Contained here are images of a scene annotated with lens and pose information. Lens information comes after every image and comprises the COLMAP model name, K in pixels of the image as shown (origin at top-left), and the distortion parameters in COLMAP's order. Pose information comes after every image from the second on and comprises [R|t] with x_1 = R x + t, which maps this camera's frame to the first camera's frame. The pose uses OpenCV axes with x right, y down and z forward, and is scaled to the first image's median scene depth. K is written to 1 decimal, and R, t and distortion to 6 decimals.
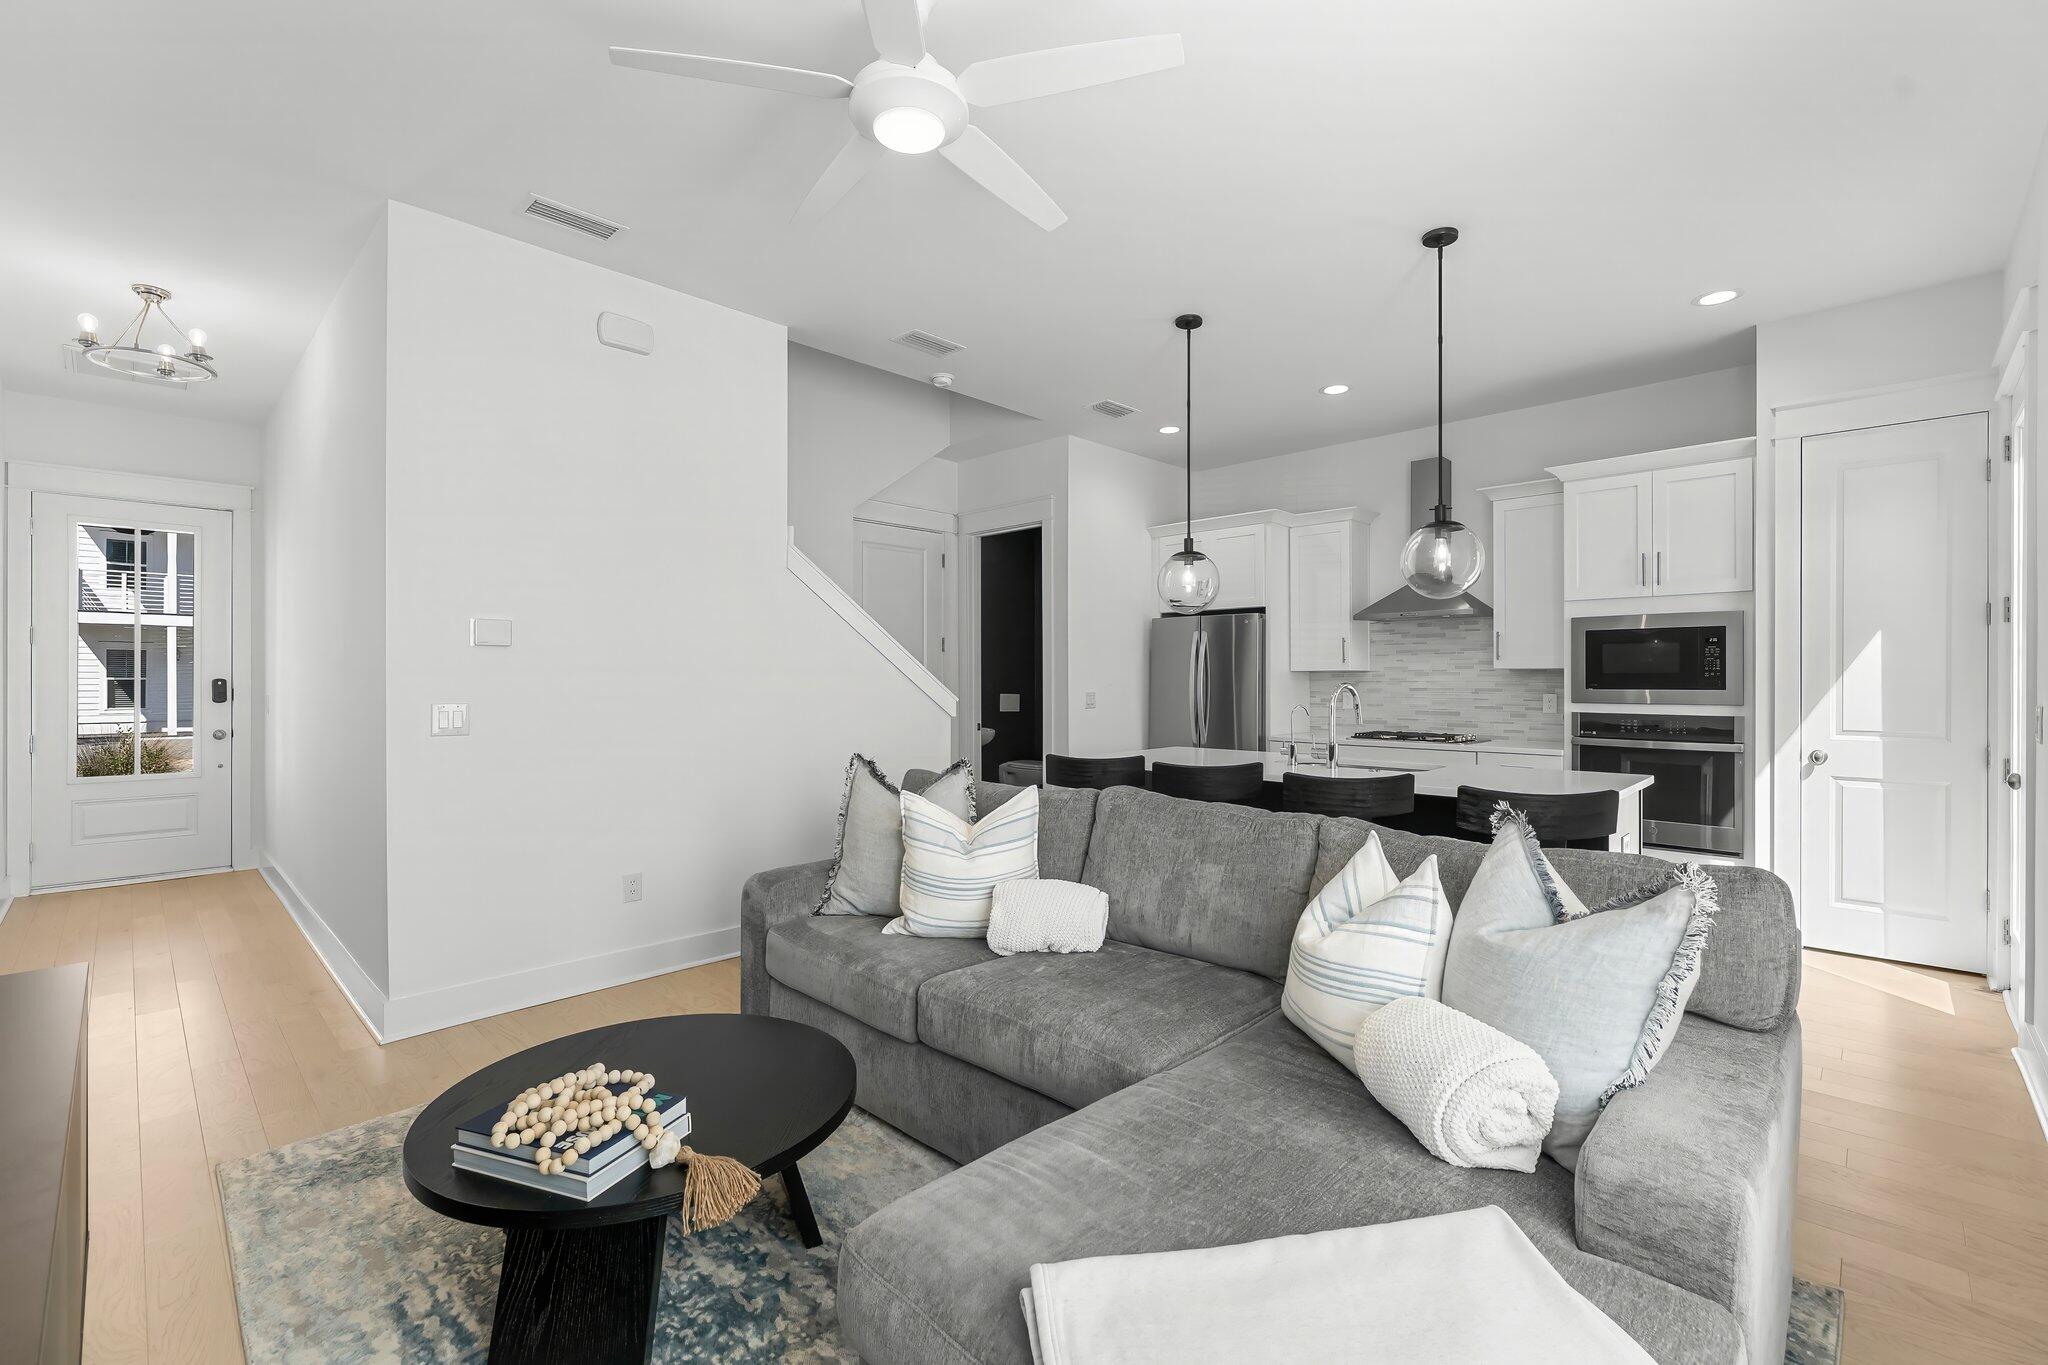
lens RADIAL K [[889.6, 0, 1025.0], [0, 889.6, 681.5], [0, 0, 1]] dist [-0.003600, -0.000172]
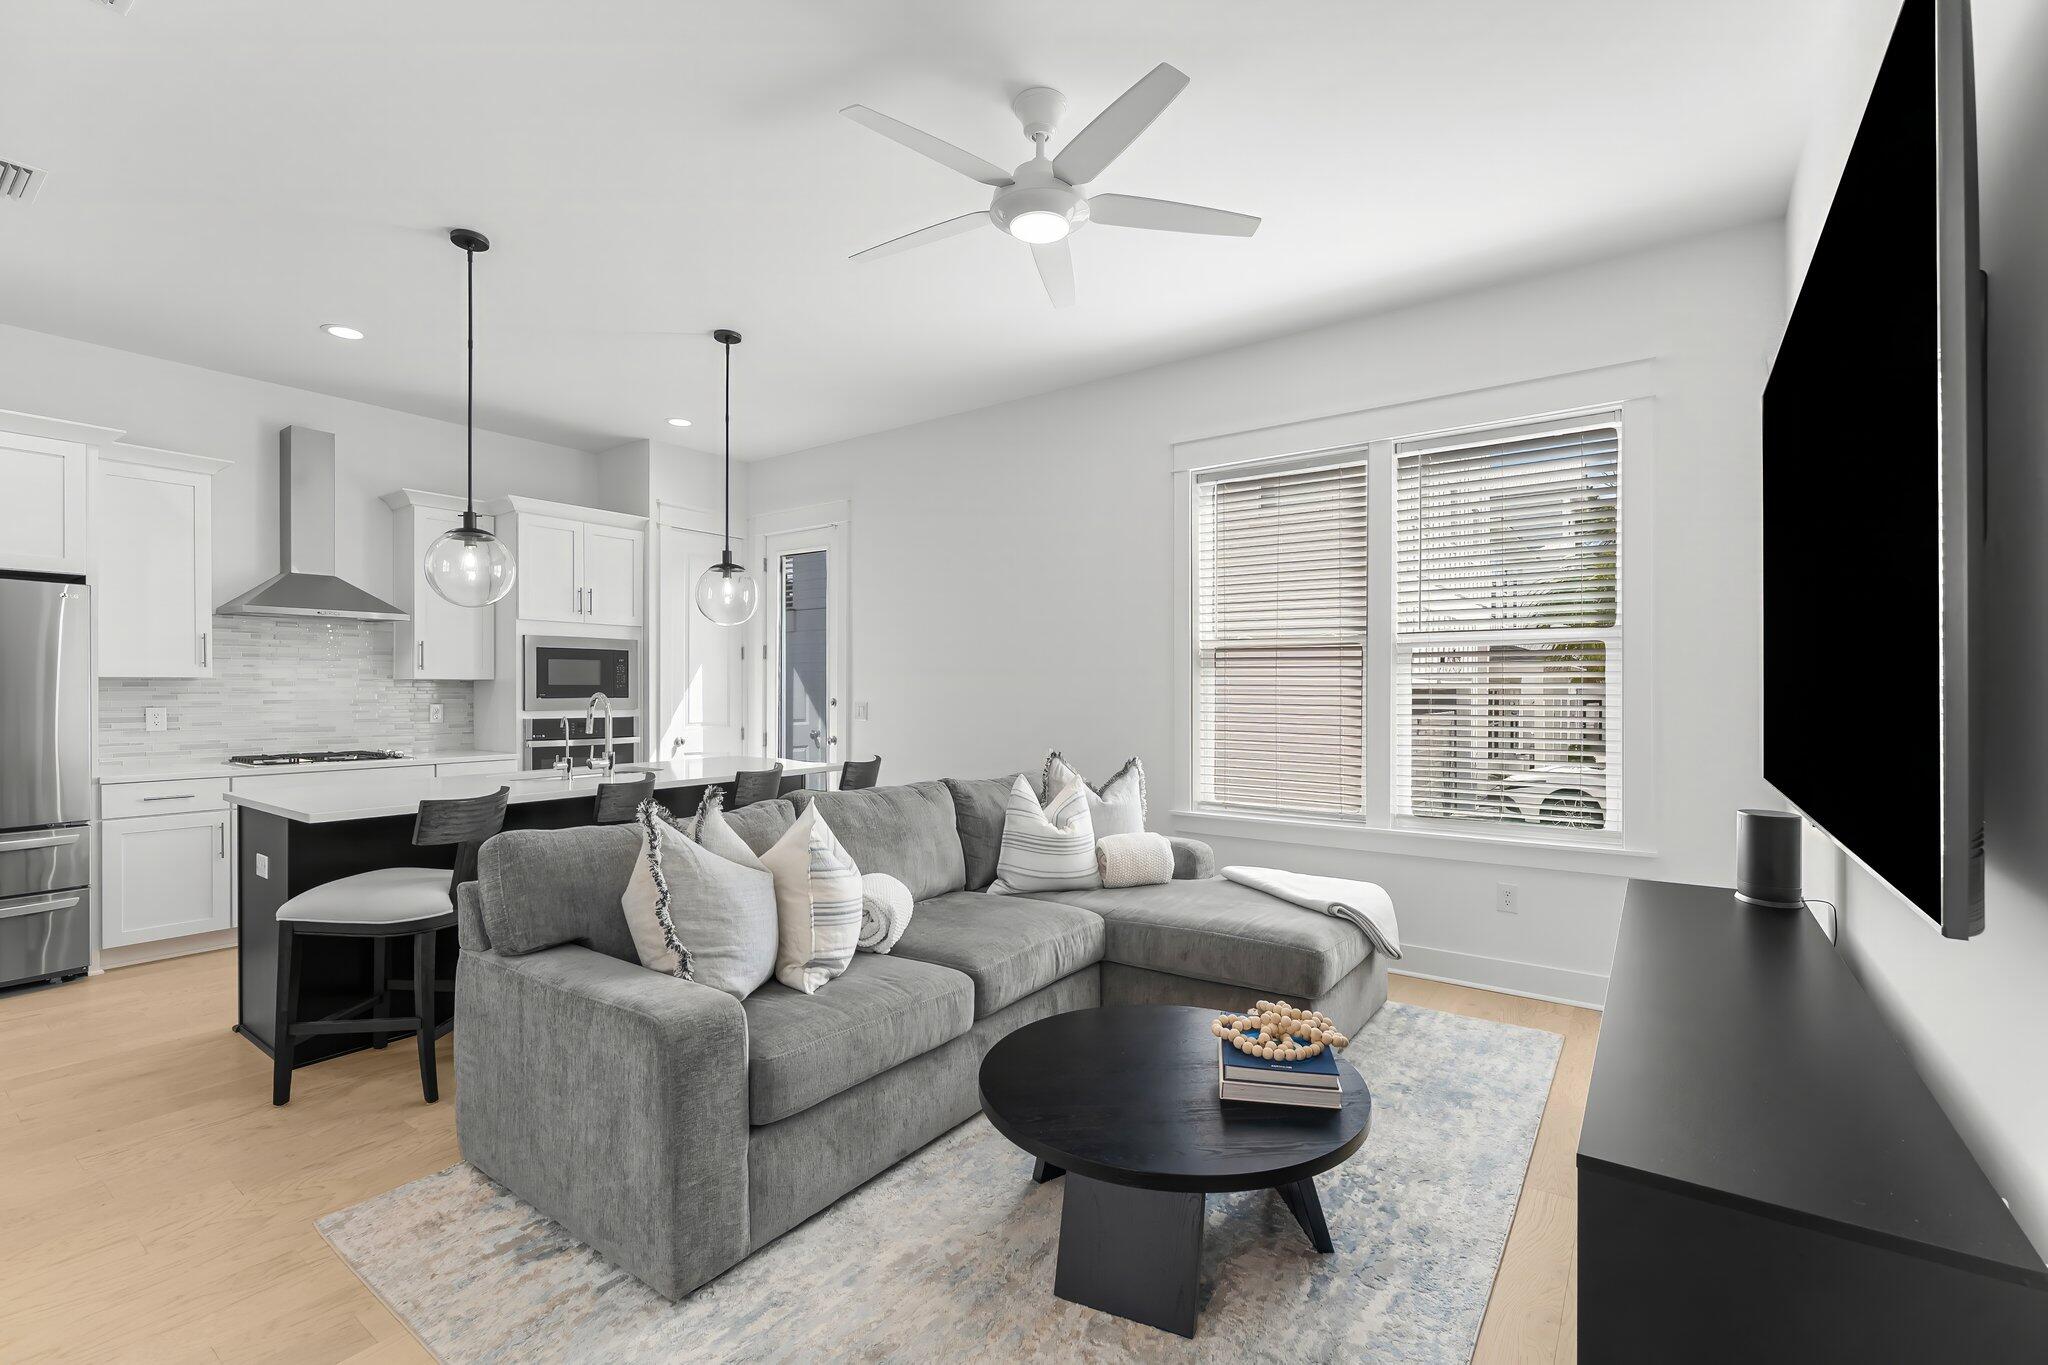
lens RADIAL K [[889.6, 0, 1026.8], [0, 889.6, 685.6], [0, 0, 1]] dist [-0.003600, -0.000172]
pose [[-0.135519, 0.006871, 0.990751, -0.586407], [0.004457, 0.999970, -0.006326, 0.002599], [-0.990765, 0.003559, -0.135545, 0.524424]]
